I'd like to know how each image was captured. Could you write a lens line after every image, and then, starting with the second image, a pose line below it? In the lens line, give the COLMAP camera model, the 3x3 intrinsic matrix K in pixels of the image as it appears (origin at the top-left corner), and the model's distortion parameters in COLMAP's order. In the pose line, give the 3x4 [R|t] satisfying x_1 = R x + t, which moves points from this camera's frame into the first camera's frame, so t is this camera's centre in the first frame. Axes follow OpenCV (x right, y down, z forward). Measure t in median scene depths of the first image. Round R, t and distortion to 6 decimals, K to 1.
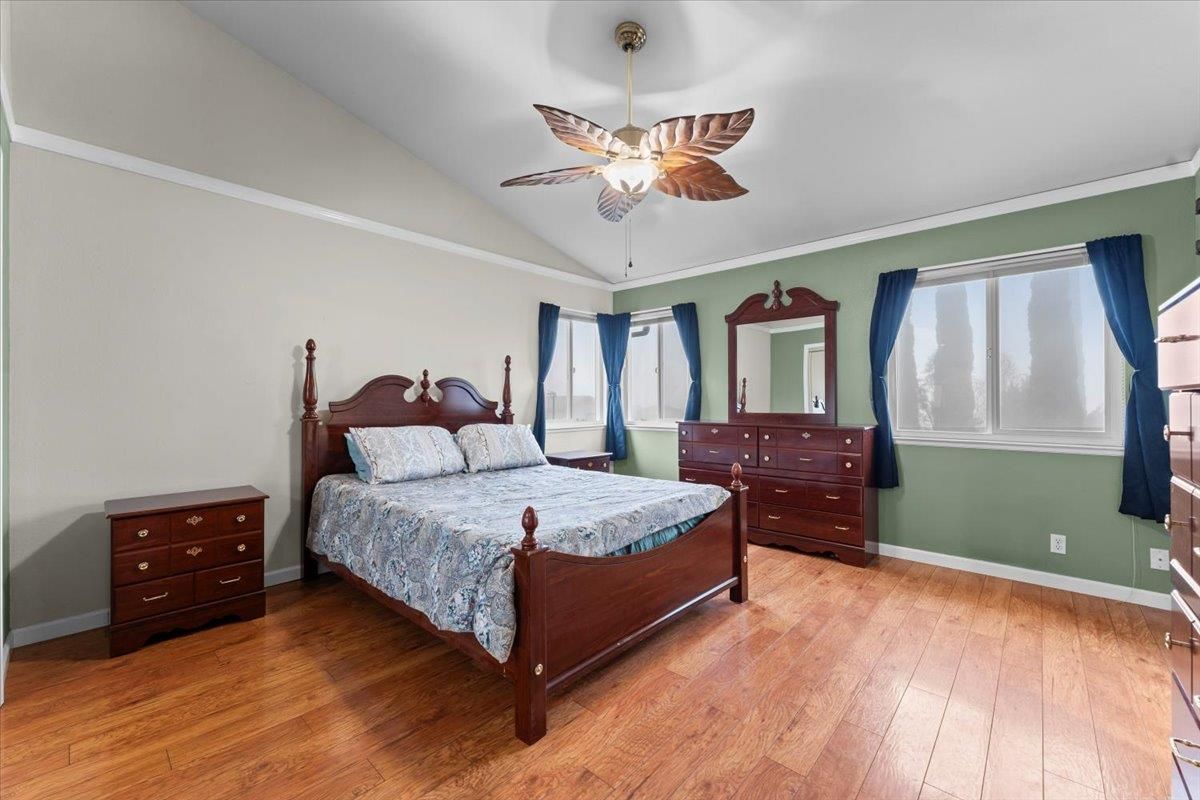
lens RADIAL K [[485.8, 0, 609.6], [0, 485.8, 397.4], [0, 0, 1]] dist [0.002709, 0.000788]
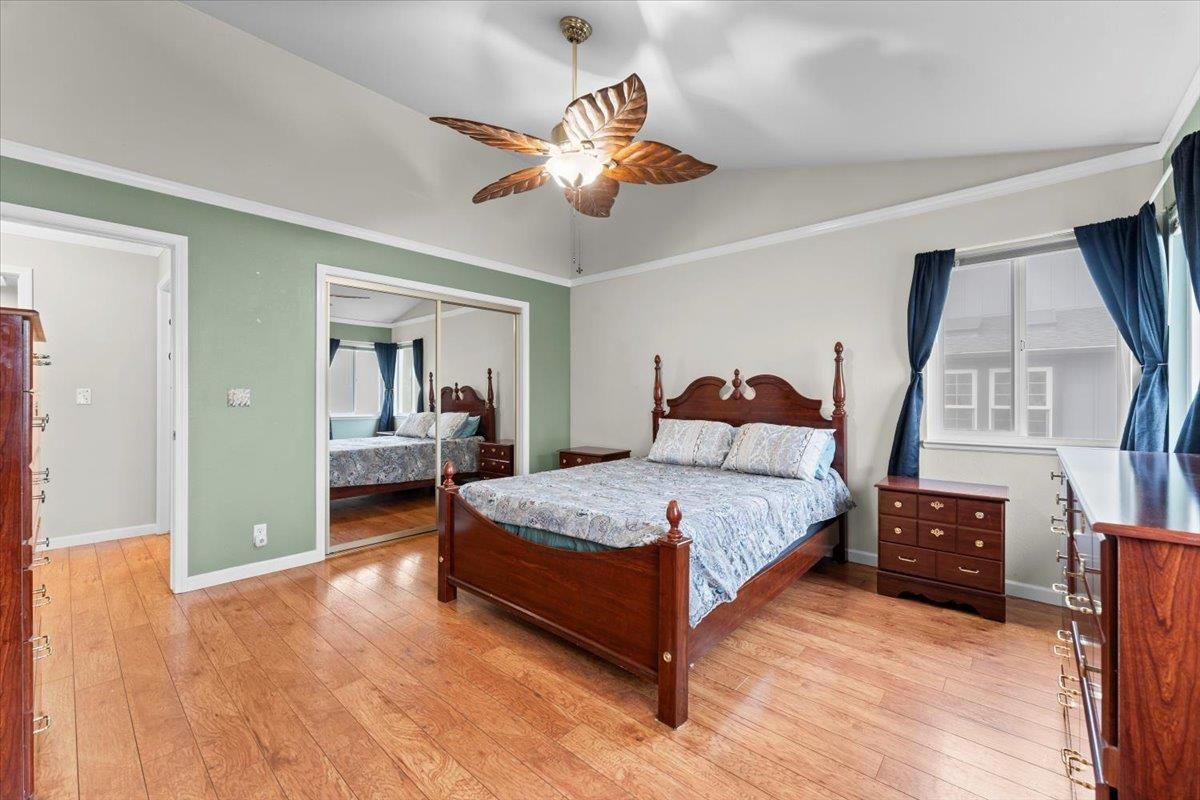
lens RADIAL K [[485.8, 0, 610.0], [0, 485.8, 400.1], [0, 0, 1]] dist [0.002709, 0.000788]
pose [[-0.005848, 0.010179, -0.999931, 0.708046], [0.005598, 0.999933, 0.010146, -0.002009], [0.999967, -0.005538, -0.005905, 0.736689]]
